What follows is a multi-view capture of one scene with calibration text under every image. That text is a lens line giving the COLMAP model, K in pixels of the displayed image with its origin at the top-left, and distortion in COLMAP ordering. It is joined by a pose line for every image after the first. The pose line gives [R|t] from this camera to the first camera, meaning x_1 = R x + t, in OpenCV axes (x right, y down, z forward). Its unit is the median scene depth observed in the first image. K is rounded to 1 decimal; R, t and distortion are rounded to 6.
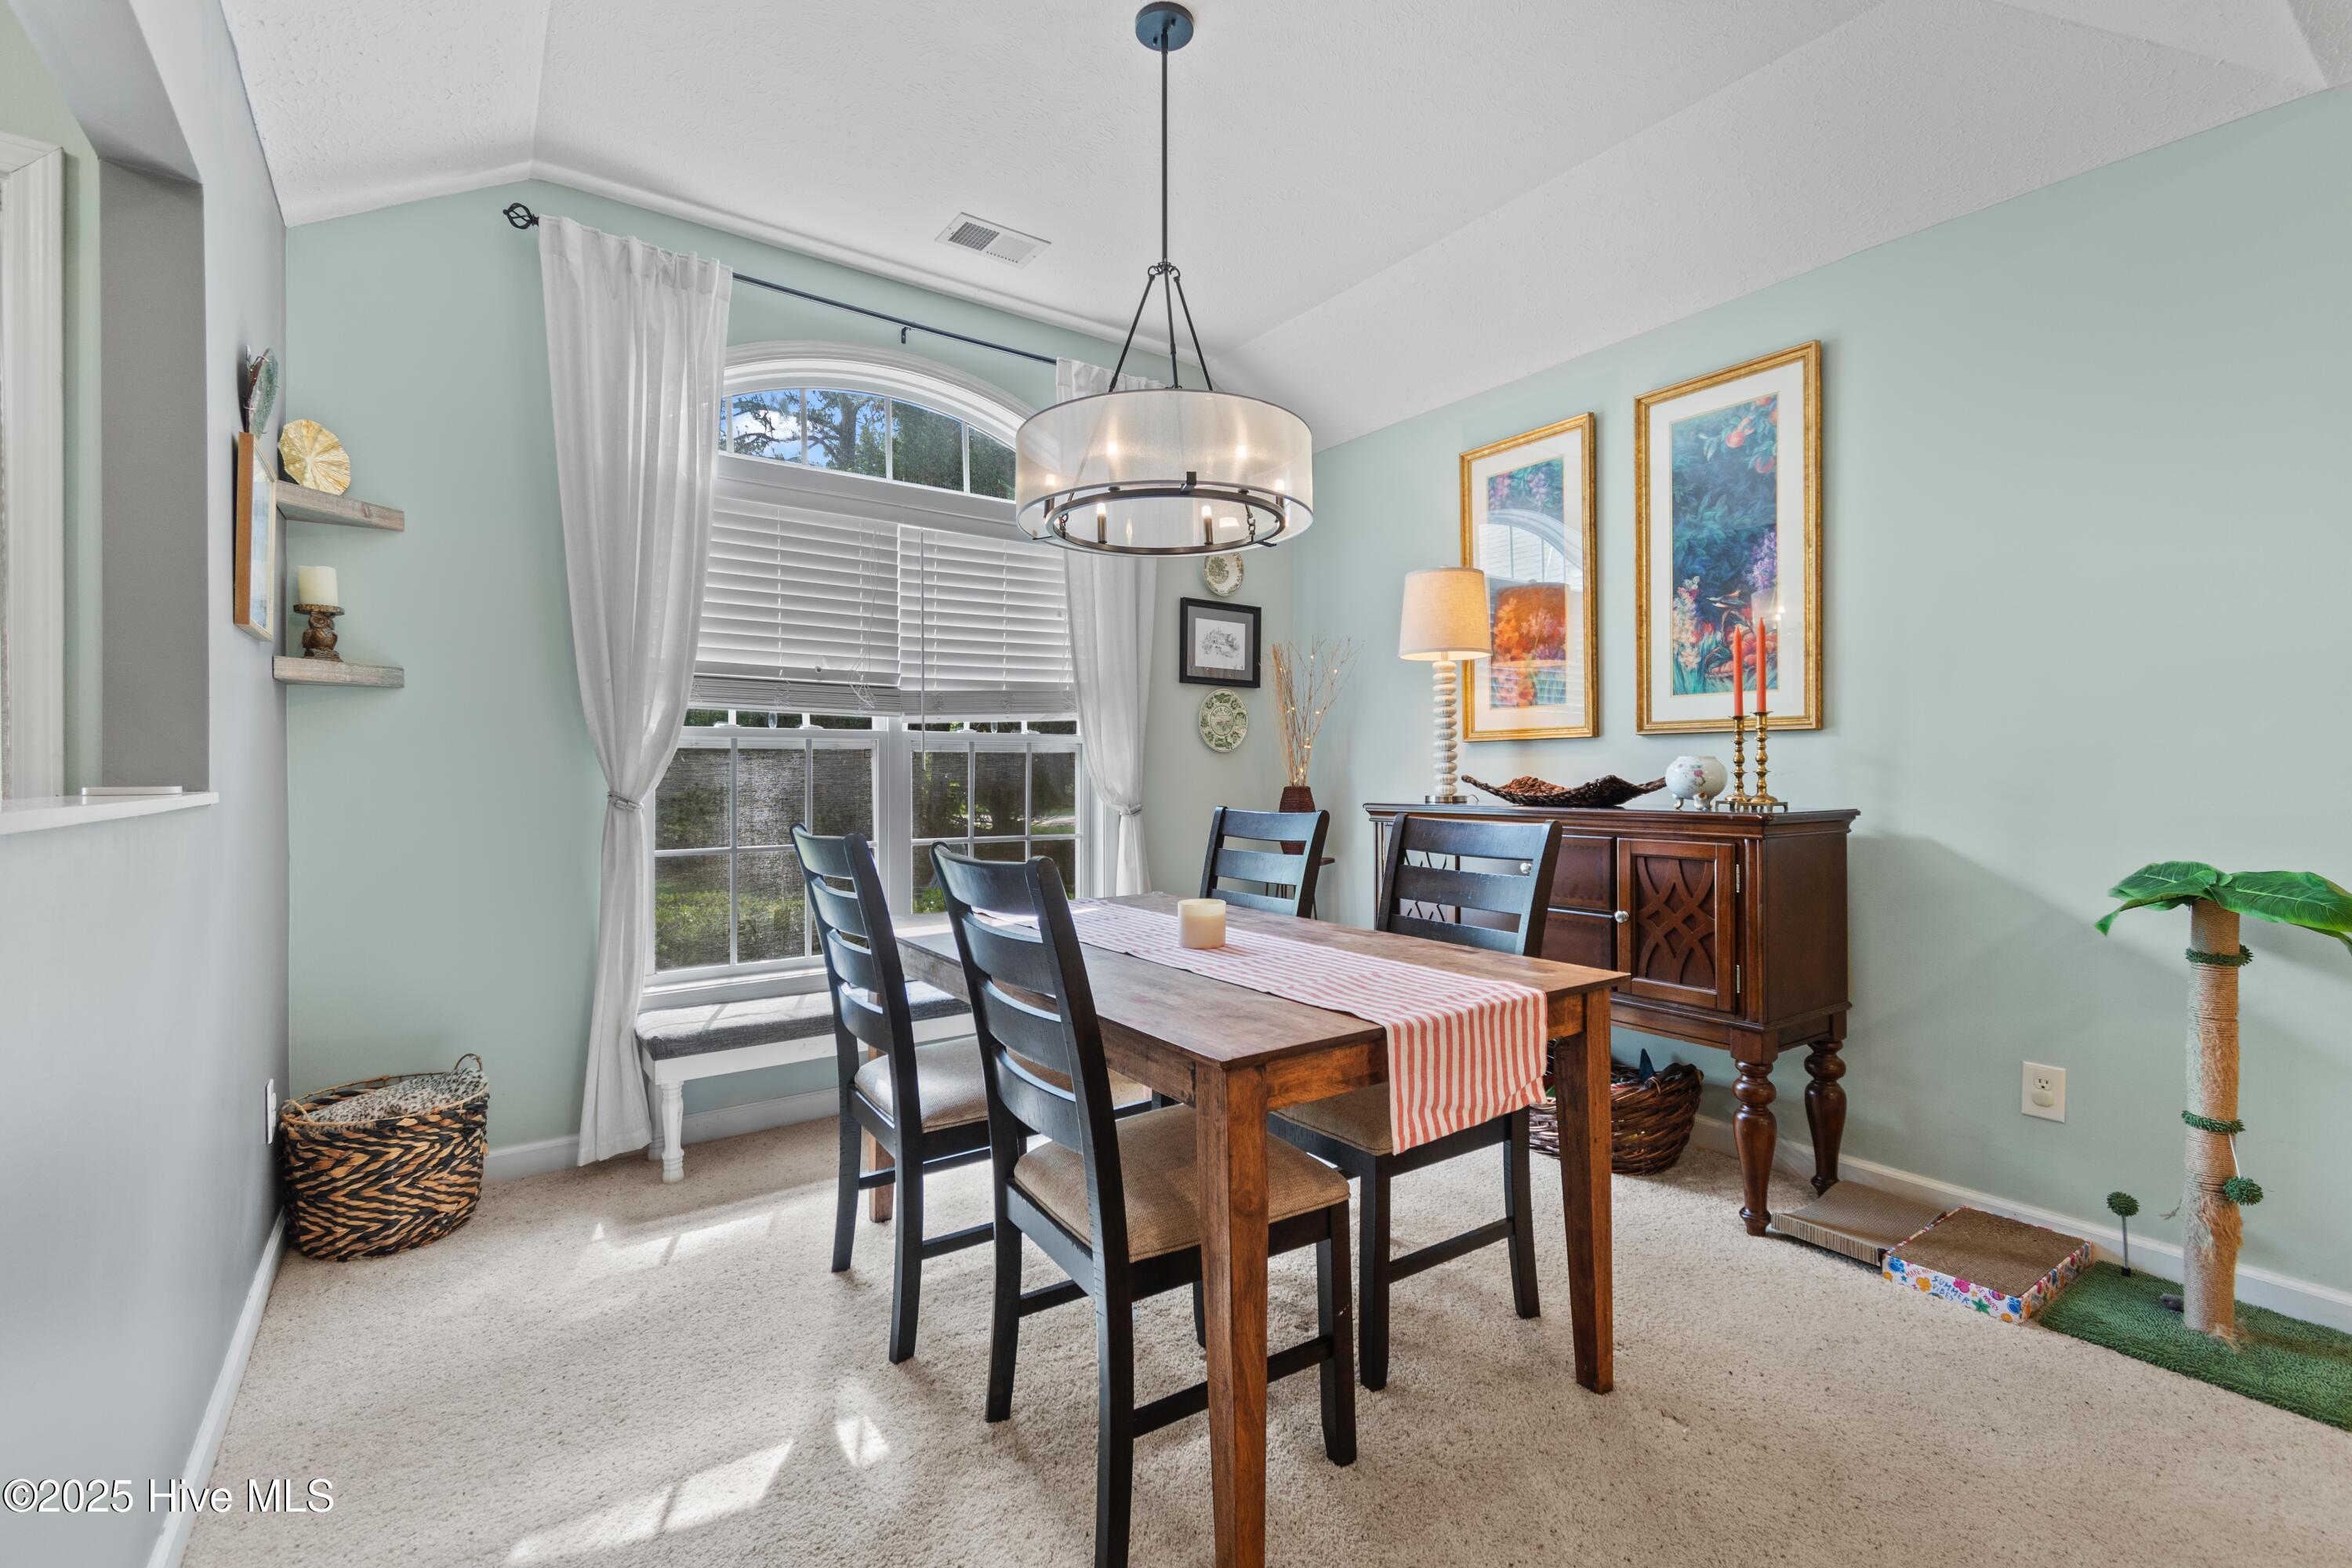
lens RADIAL K [[1046.6, 0, 1177.6], [0, 1046.6, 772.9], [0, 0, 1]] dist [0.003608, -0.001101]
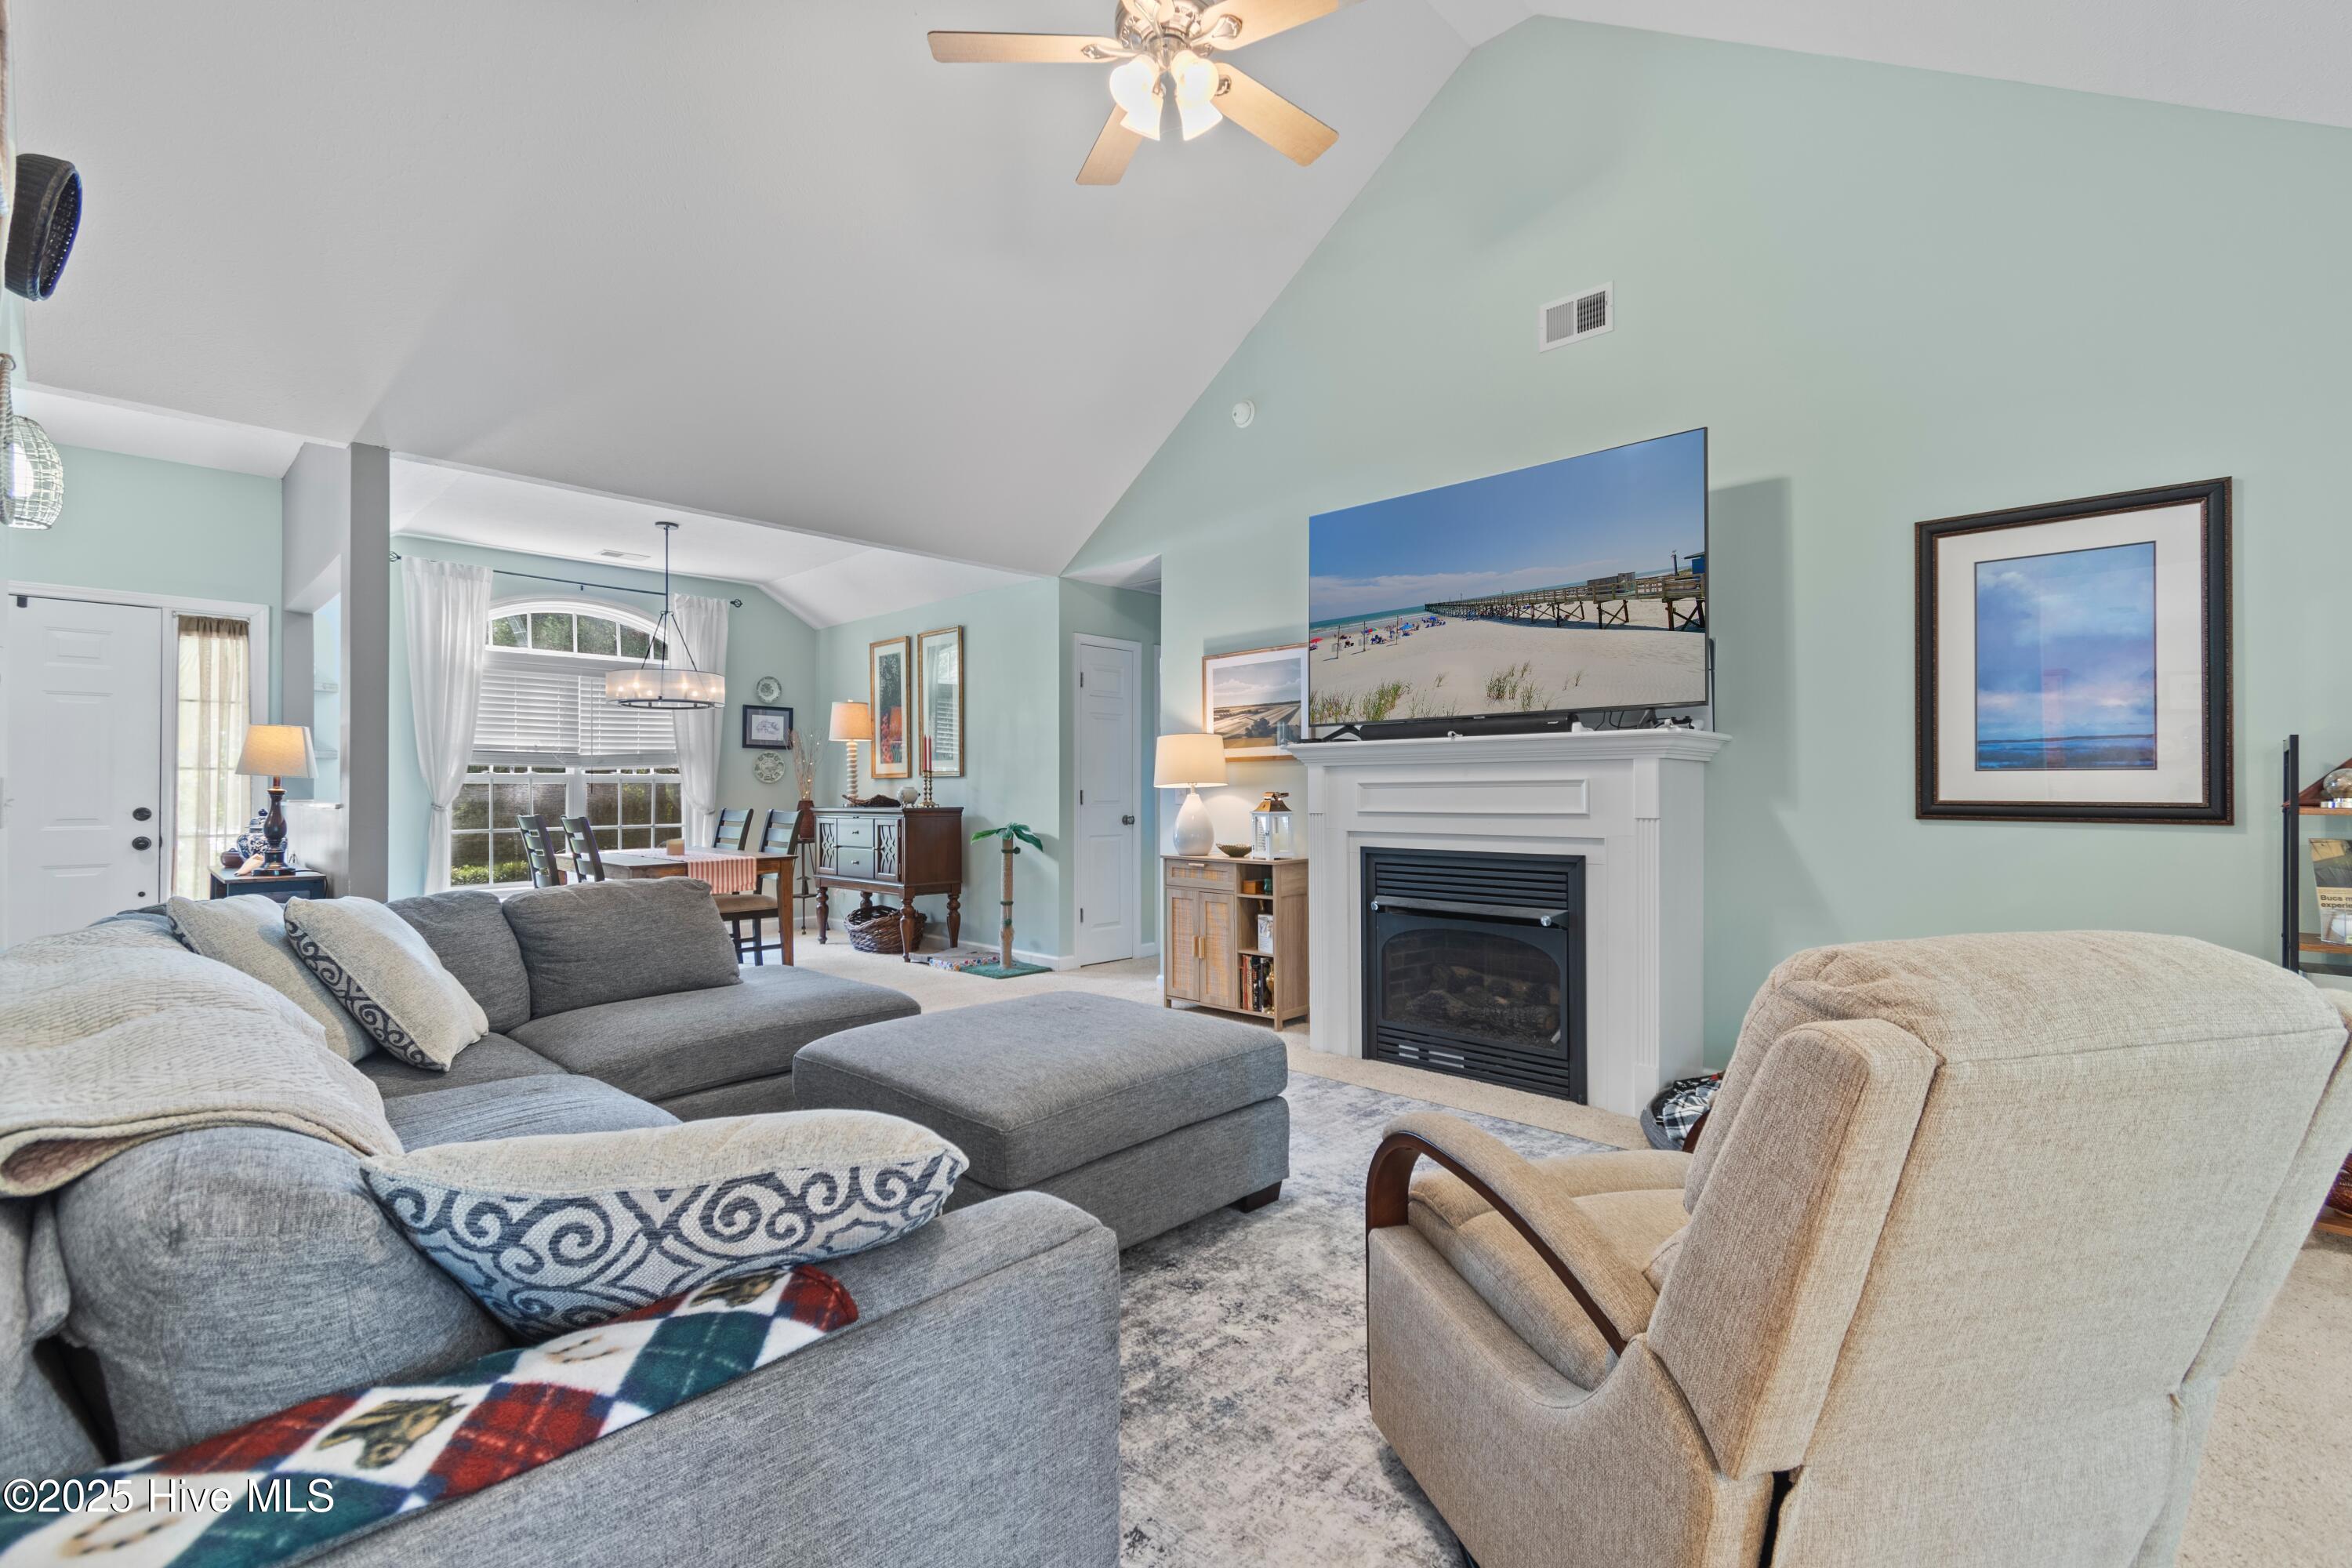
lens RADIAL K [[1046.6, 0, 1186.4], [0, 1046.6, 779.0], [0, 0, 1]] dist [0.003608, -0.001101]
pose [[0.982468, -0.000616, 0.186429, 0.561794], [0.003004, 0.999917, -0.012532, -0.000426], [-0.186405, 0.012872, 0.982389, -1.346589]]
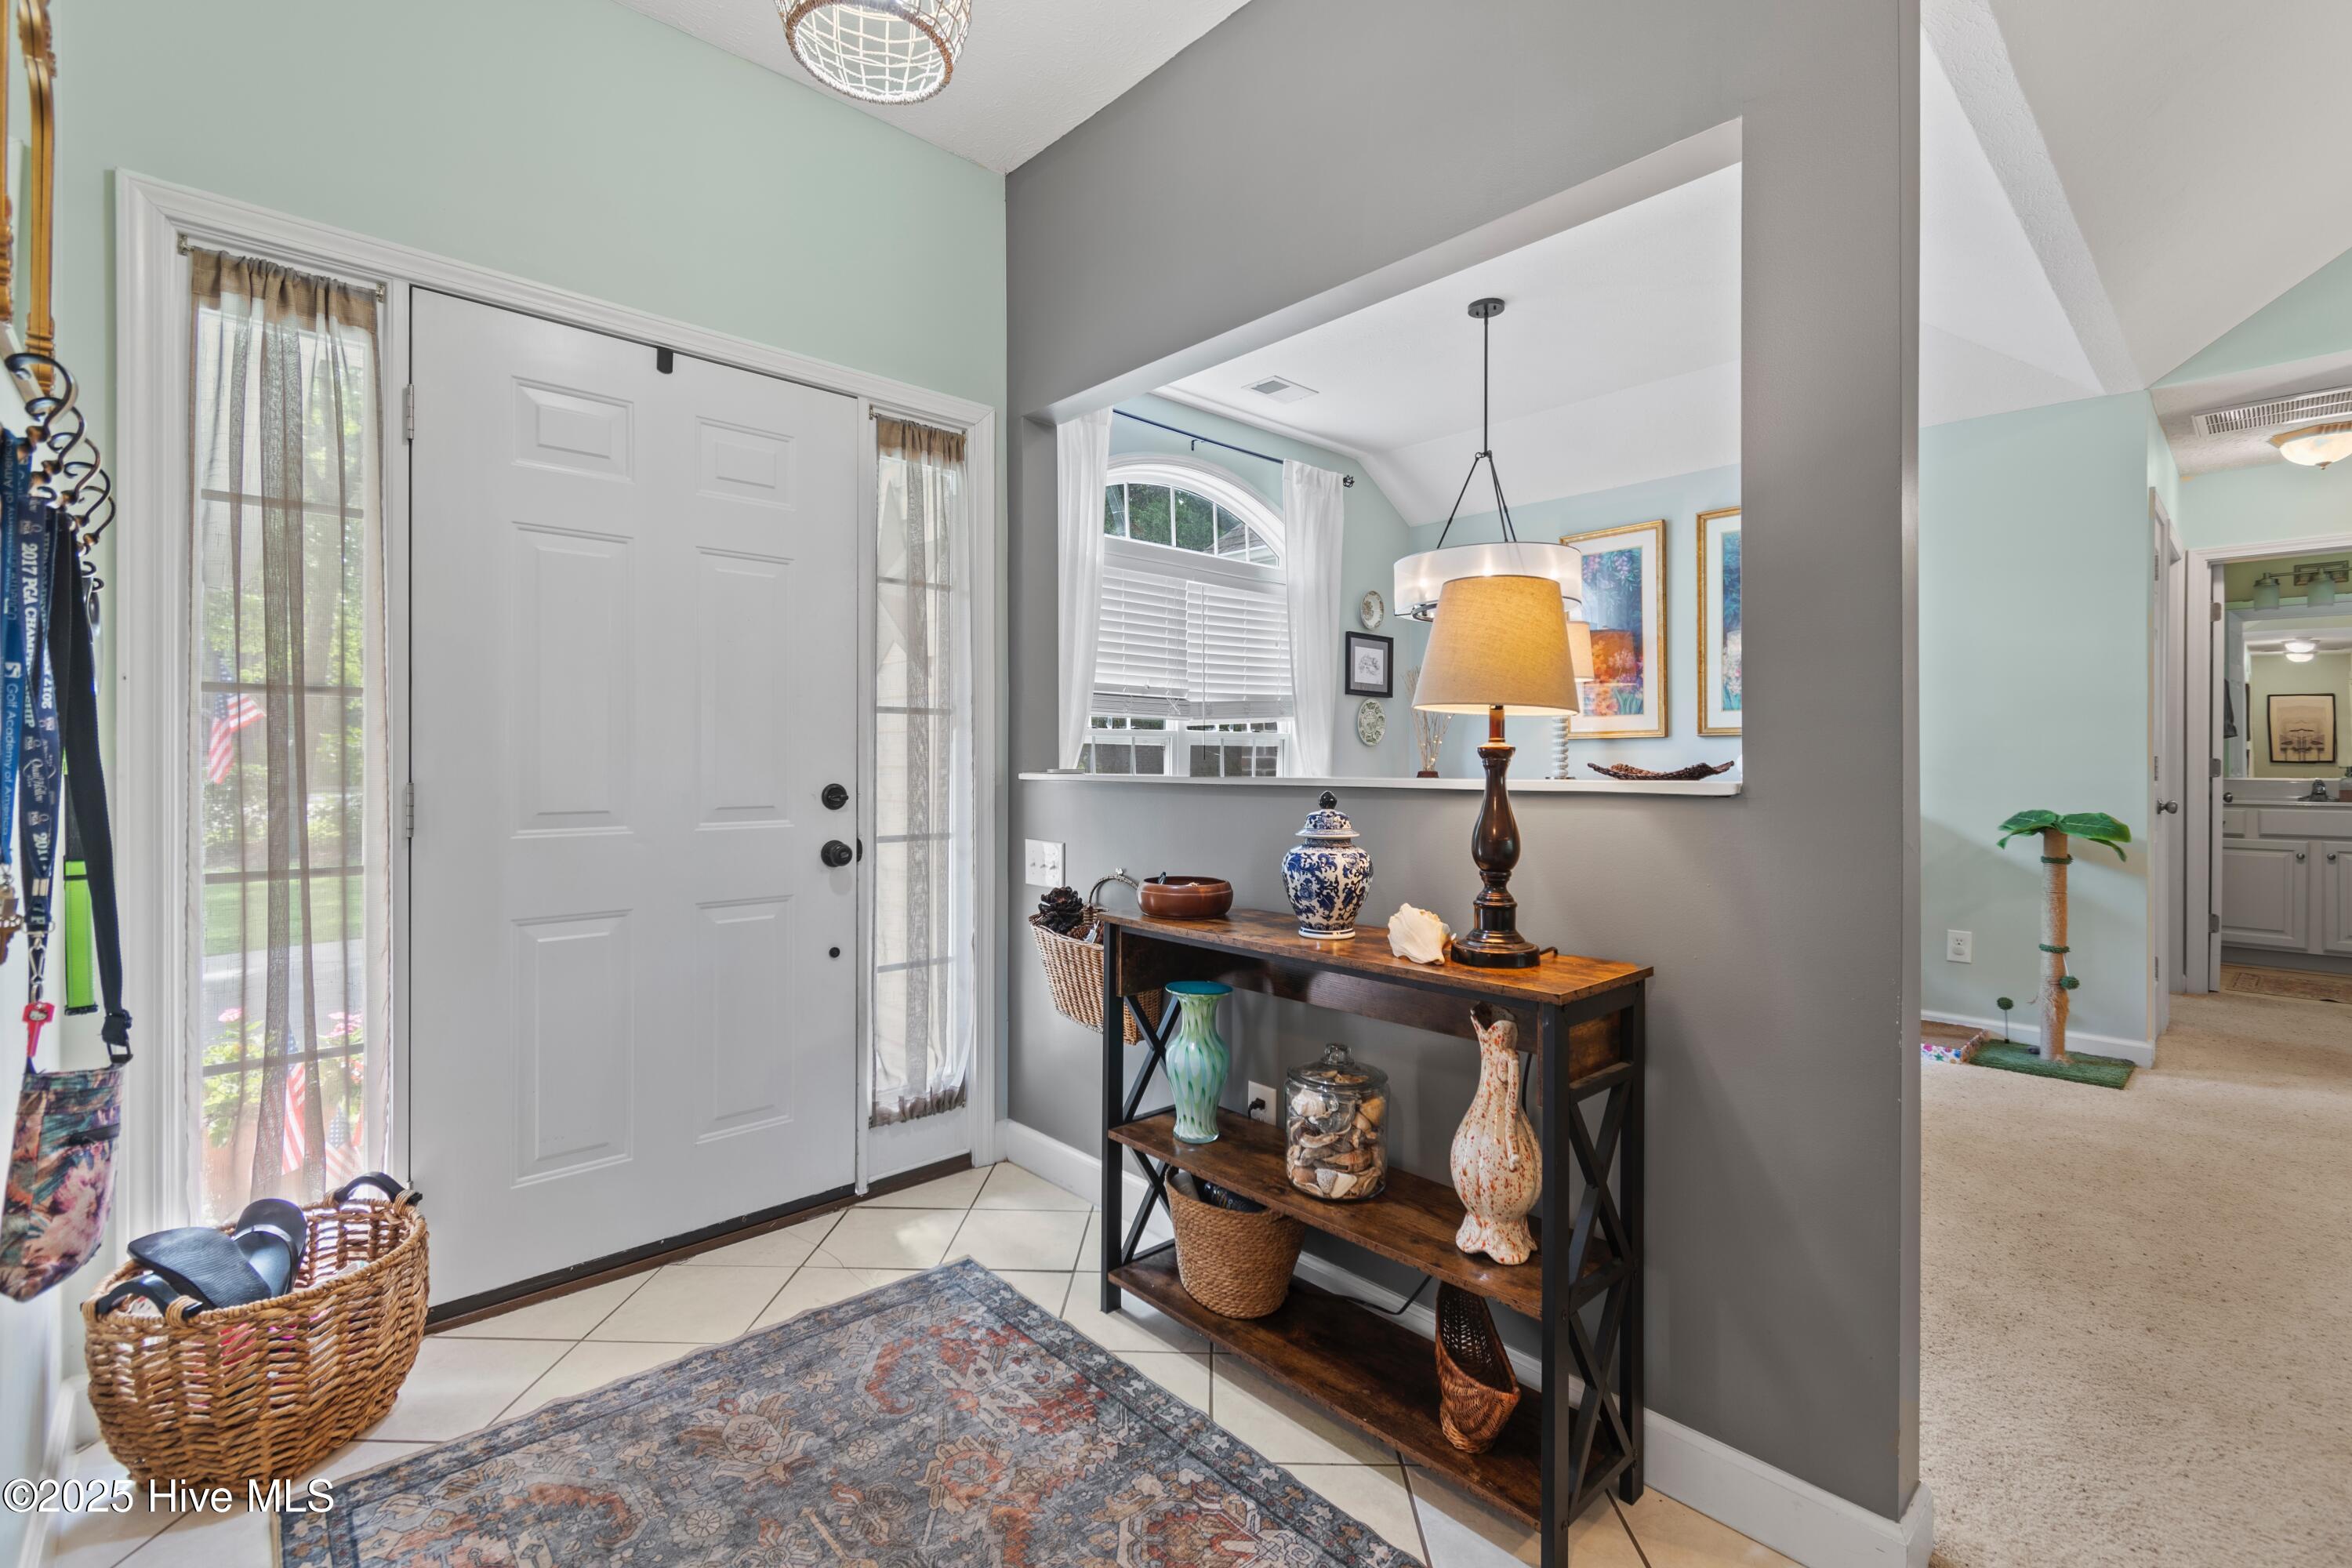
lens RADIAL K [[1046.6, 0, 1178.5], [0, 1046.6, 764.1], [0, 0, 1]] dist [0.003608, -0.001101]
pose [[0.991148, -0.000356, 0.132758, -0.483305], [0.000025, 0.999997, 0.002495, 0.000640], [-0.132758, -0.002469, 0.991145, -0.384435]]
